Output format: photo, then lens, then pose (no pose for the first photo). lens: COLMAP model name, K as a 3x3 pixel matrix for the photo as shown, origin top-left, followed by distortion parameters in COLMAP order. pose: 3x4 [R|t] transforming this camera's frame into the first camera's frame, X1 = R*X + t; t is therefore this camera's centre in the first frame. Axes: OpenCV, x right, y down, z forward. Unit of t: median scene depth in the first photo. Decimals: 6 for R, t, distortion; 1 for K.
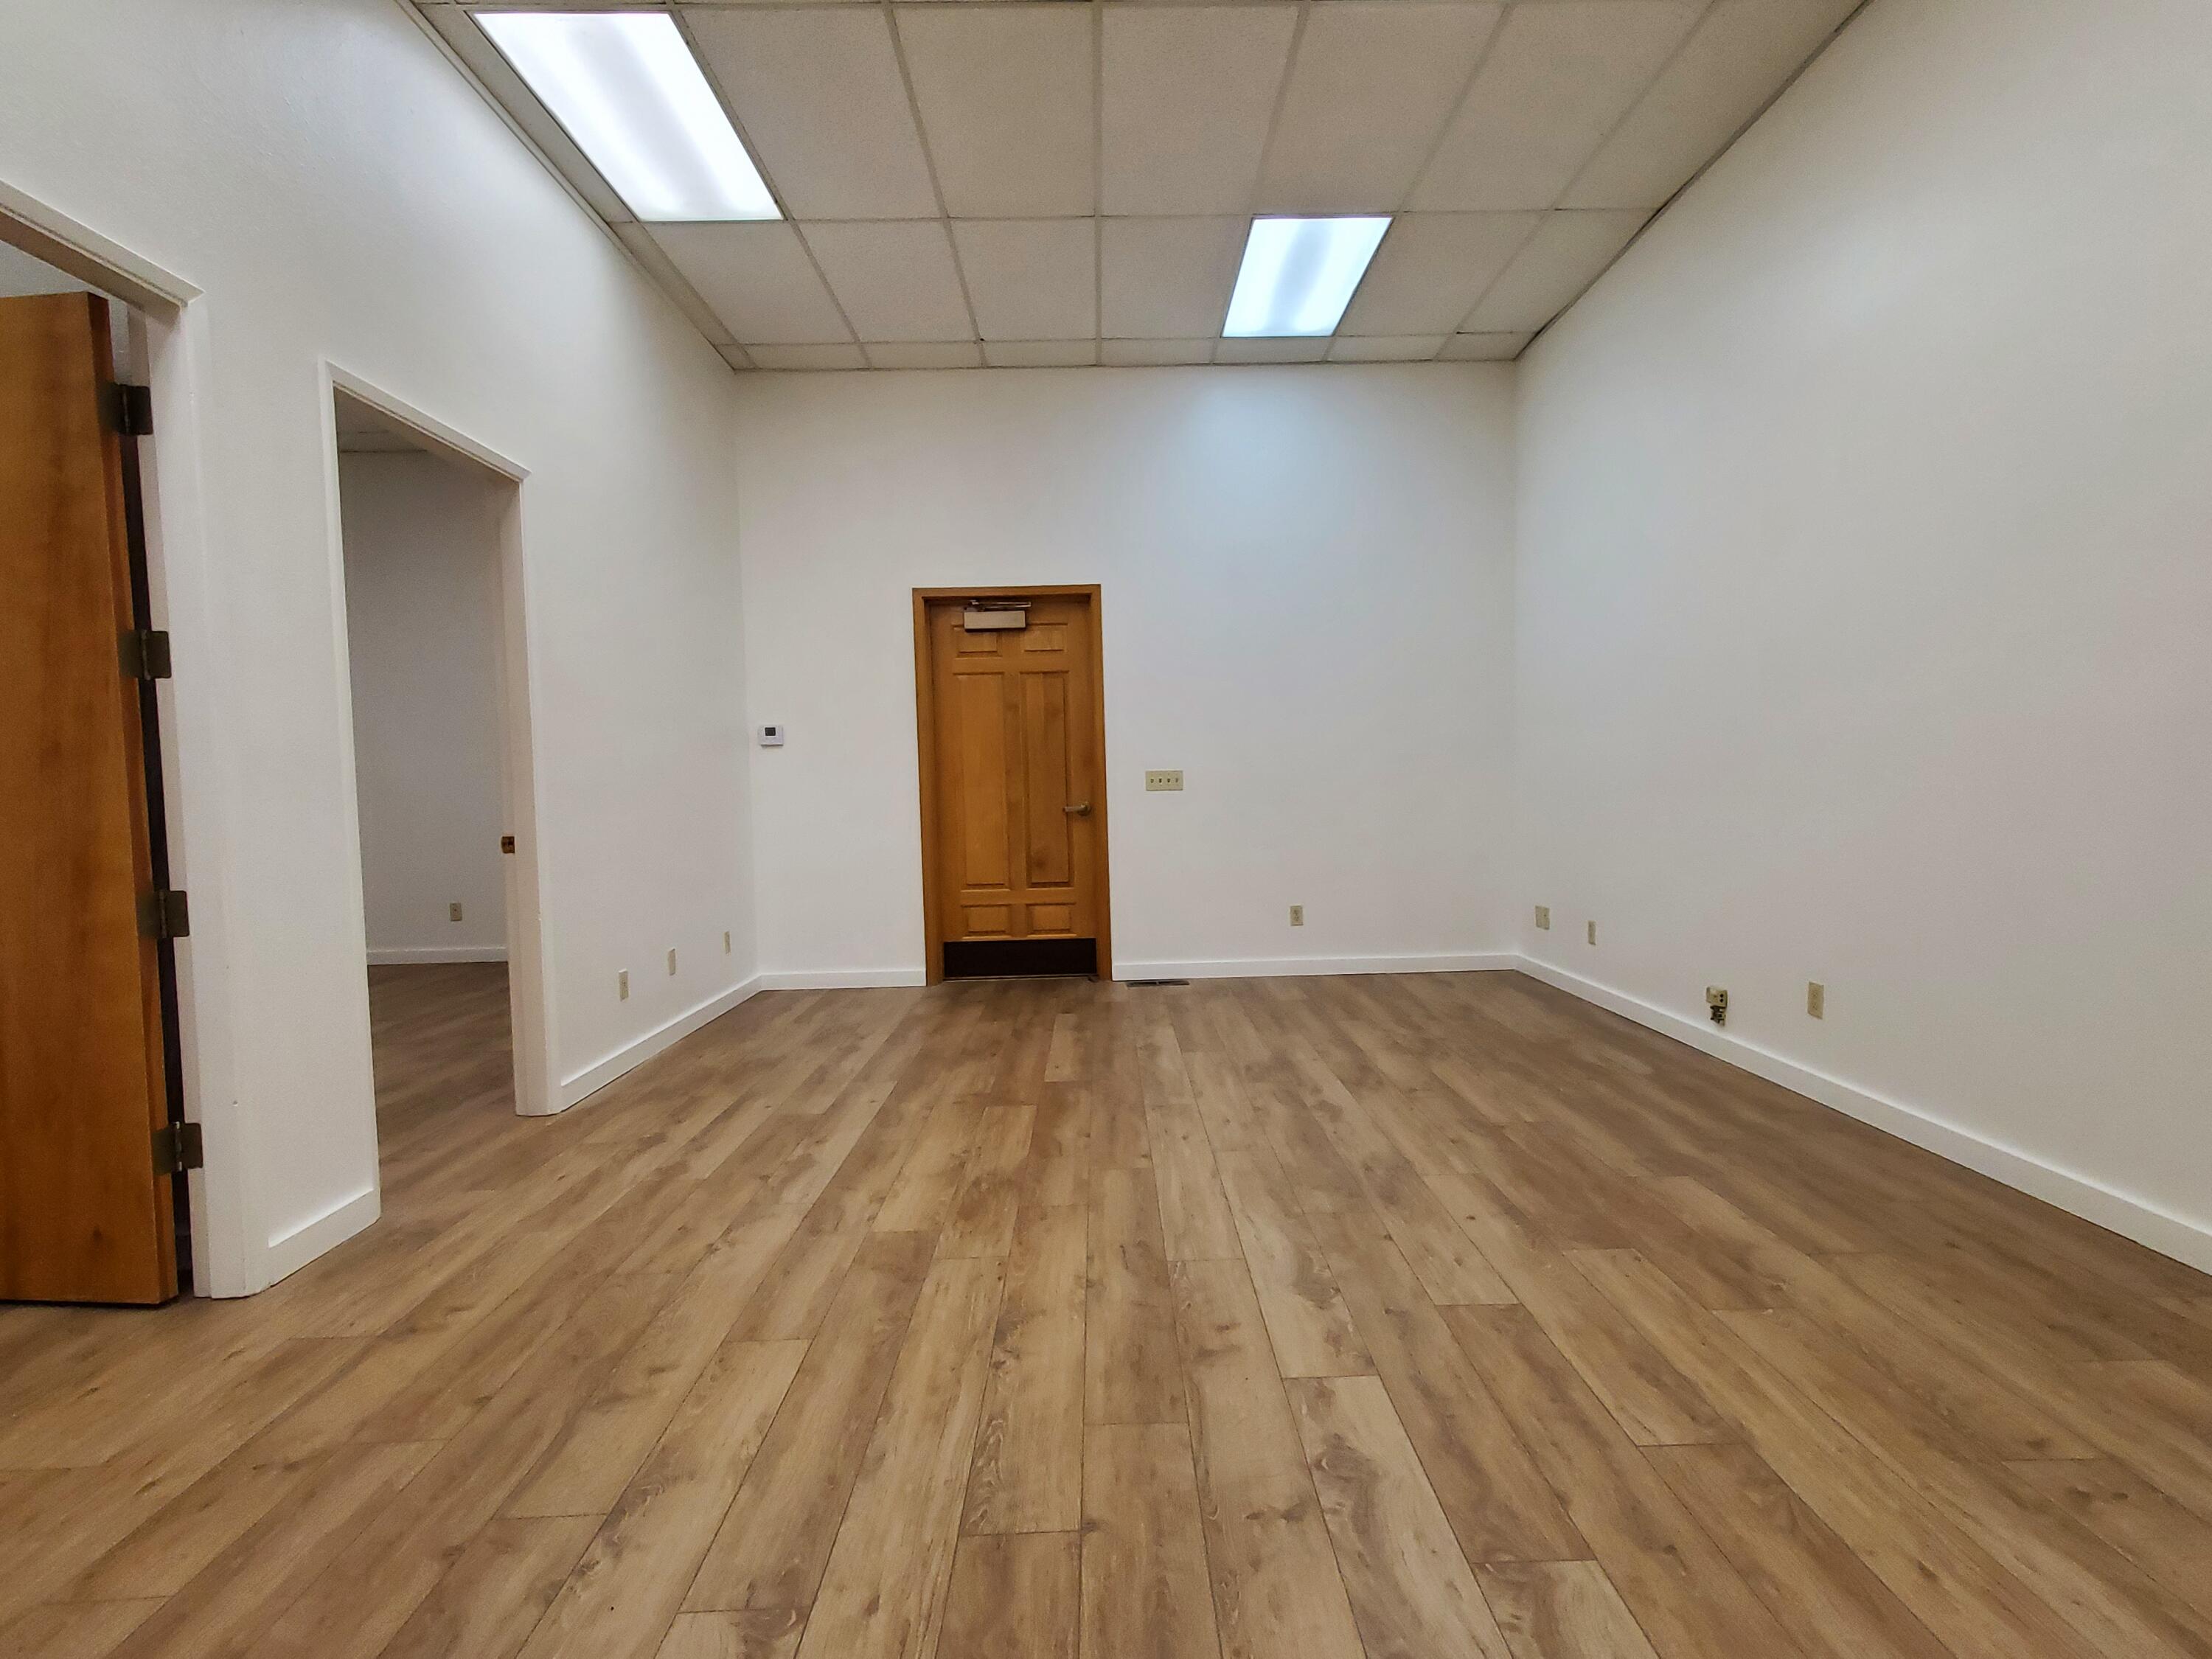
lens RADIAL K [[976.9, 0, 1123.6], [0, 976.9, 829.9], [0, 0, 1]] dist [-0.000679, 0.004846]
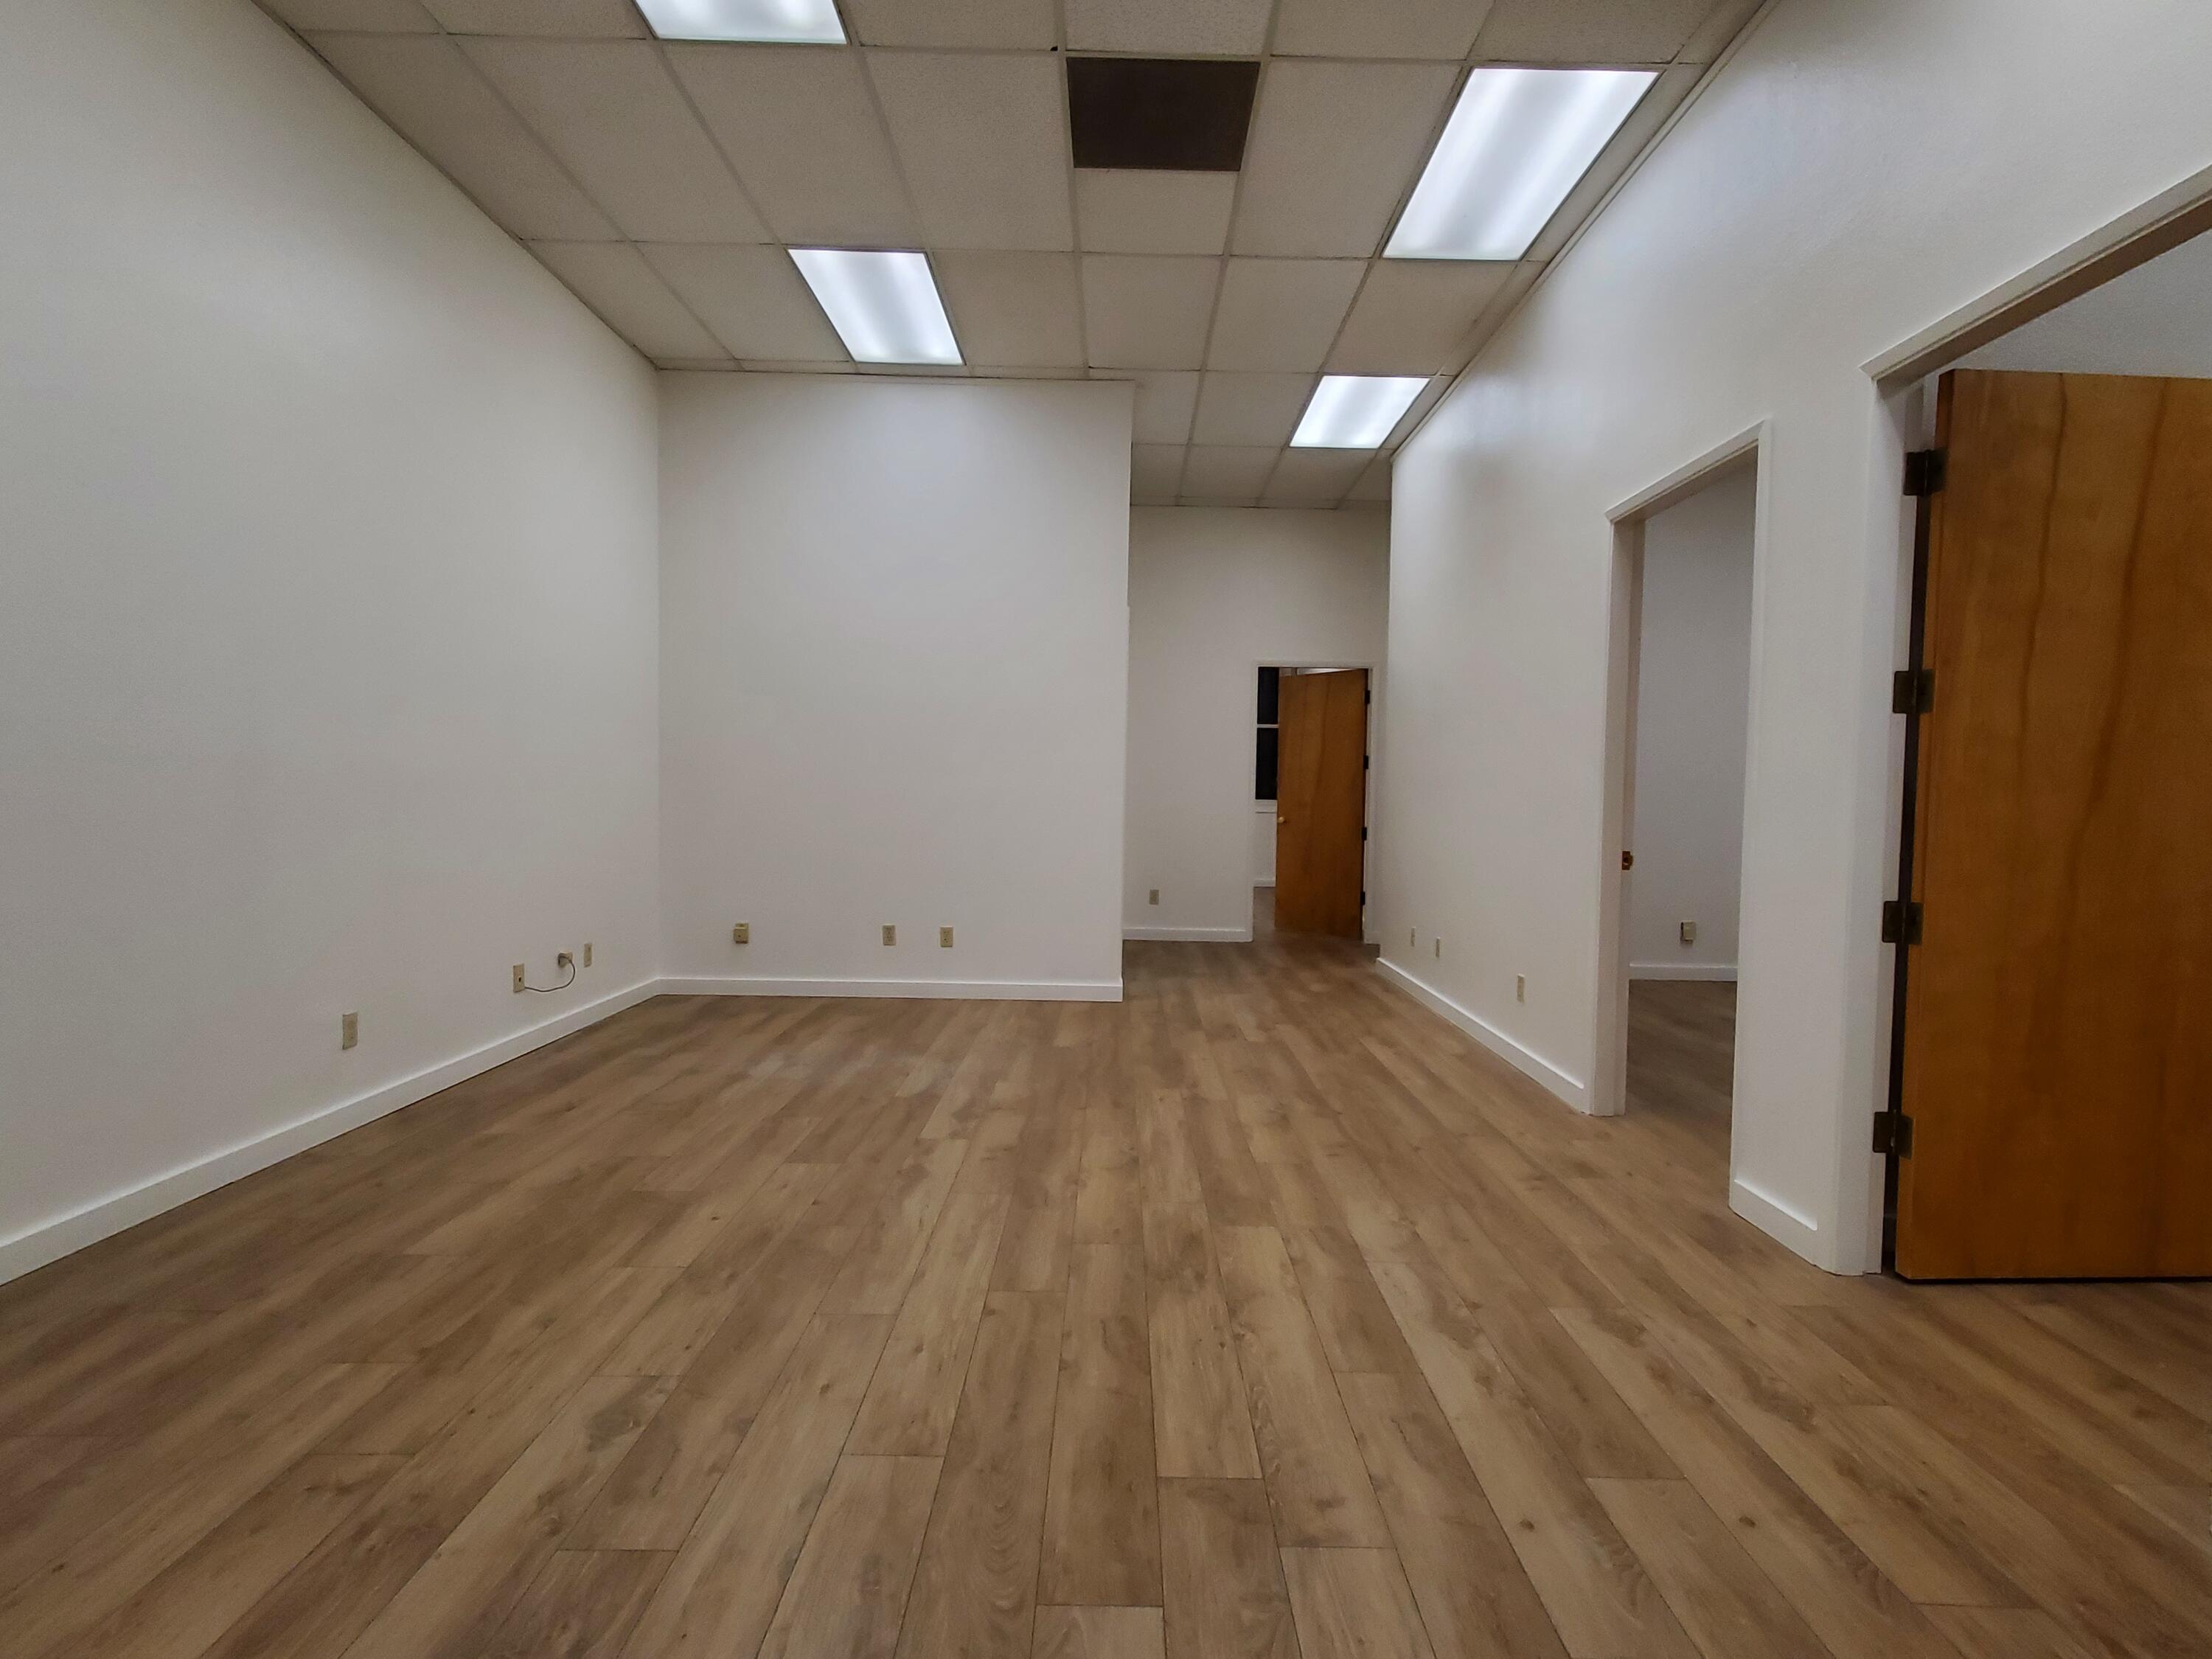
lens RADIAL K [[976.9, 0, 1123.6], [0, 976.9, 829.9], [0, 0, 1]] dist [-0.000679, 0.004846]
pose [[-0.999809, 0.002909, 0.019311, -0.107969], [0.004579, 0.996195, 0.087034, -0.111714], [-0.018985, 0.087106, -0.996018, 1.934806]]
